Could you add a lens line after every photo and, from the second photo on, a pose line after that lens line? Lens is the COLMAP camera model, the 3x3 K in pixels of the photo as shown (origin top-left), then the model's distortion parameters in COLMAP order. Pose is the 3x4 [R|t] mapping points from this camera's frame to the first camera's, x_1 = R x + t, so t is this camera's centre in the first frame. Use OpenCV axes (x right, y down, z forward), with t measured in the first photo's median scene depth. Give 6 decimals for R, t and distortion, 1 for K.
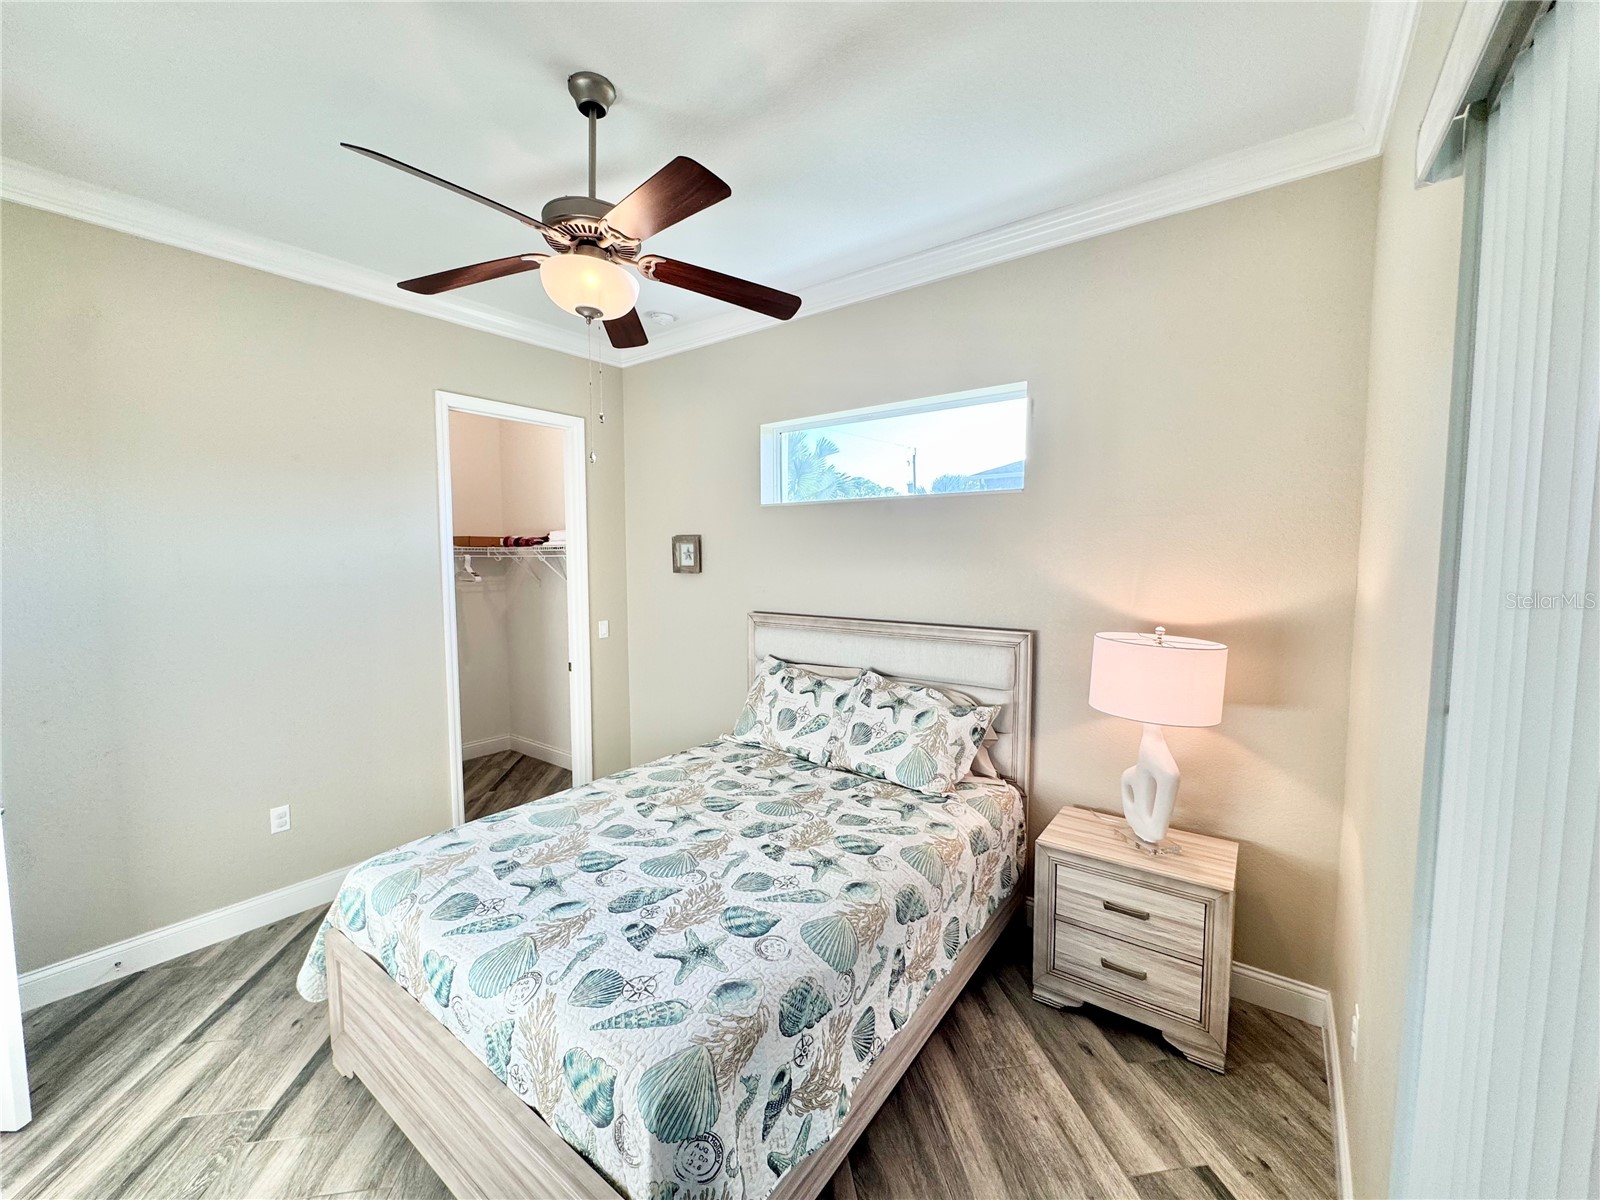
lens RADIAL K [[642.5, 0, 794.5], [0, 642.5, 595.3], [0, 0, 1]] dist [-0.004086, 0.000446]
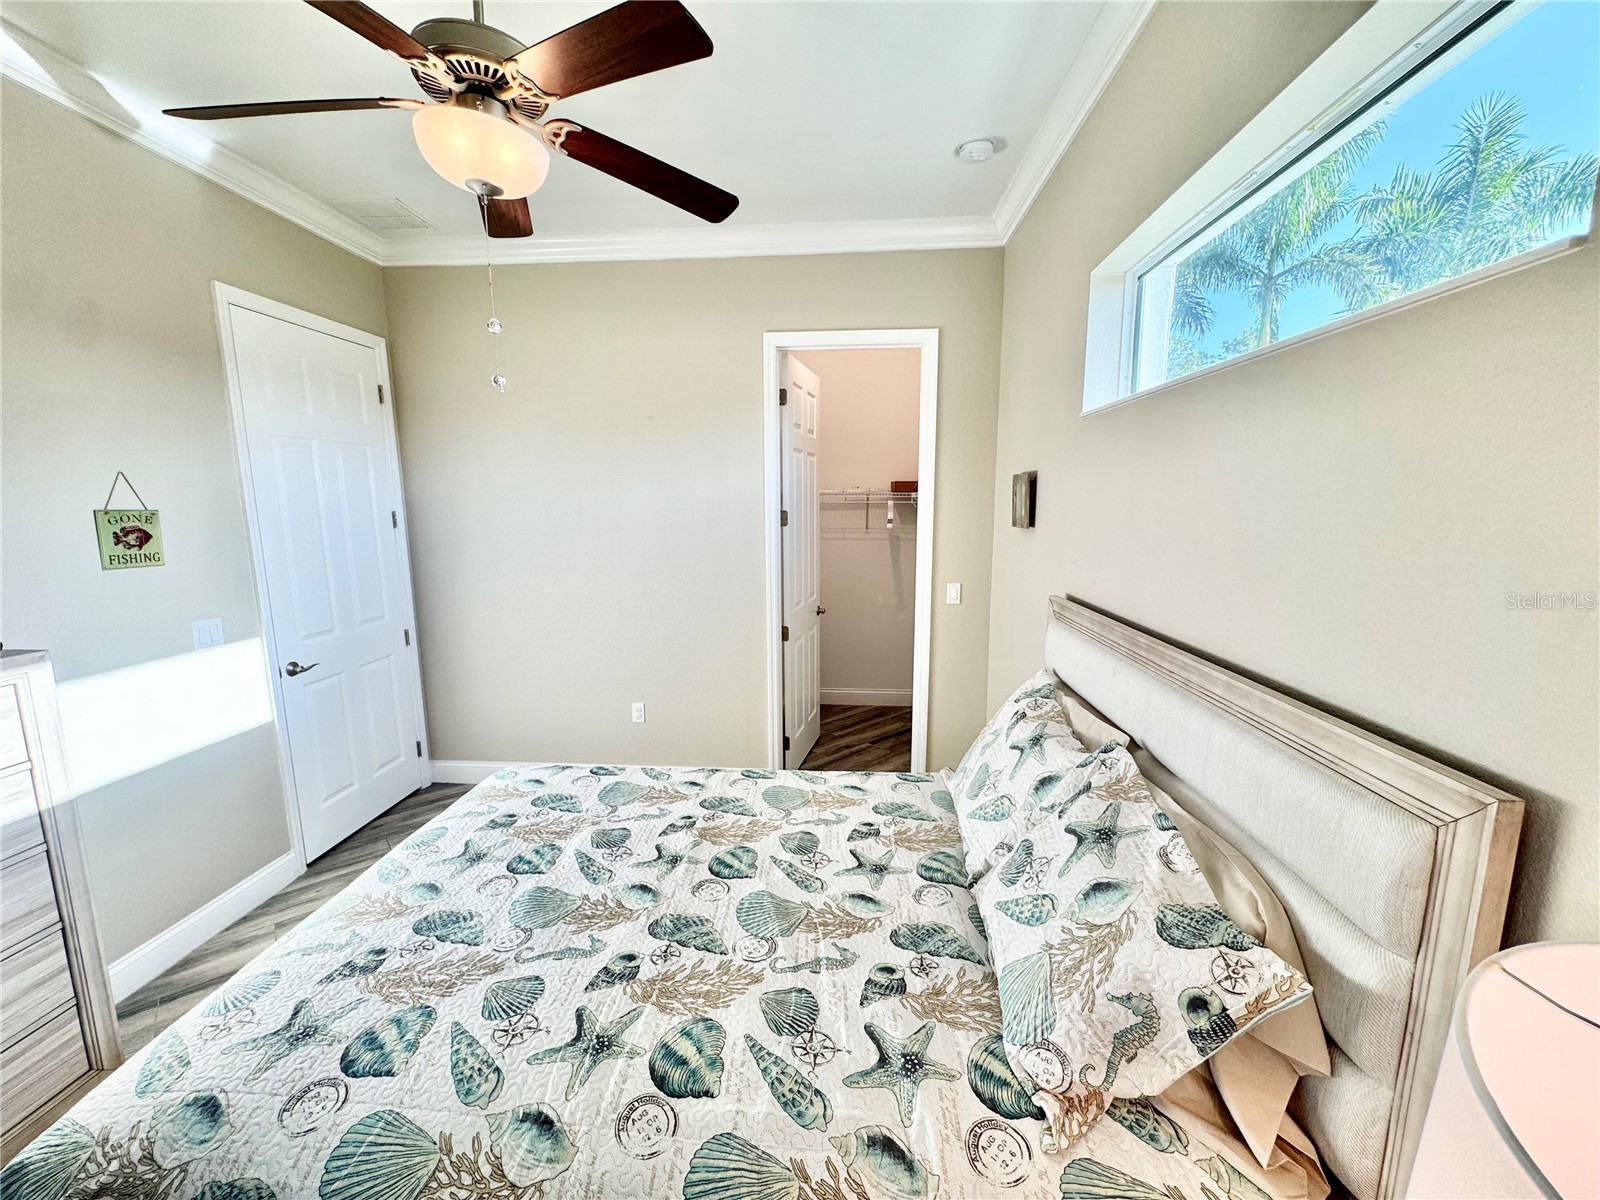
lens RADIAL K [[642.5, 0, 797.3], [0, 642.5, 601.5], [0, 0, 1]] dist [-0.004086, 0.000446]
pose [[0.549552, 0.129078, -0.825428, 0.437412], [-0.049952, 0.991302, 0.121760, -0.041933], [0.833965, -0.025682, 0.551220, 0.651029]]
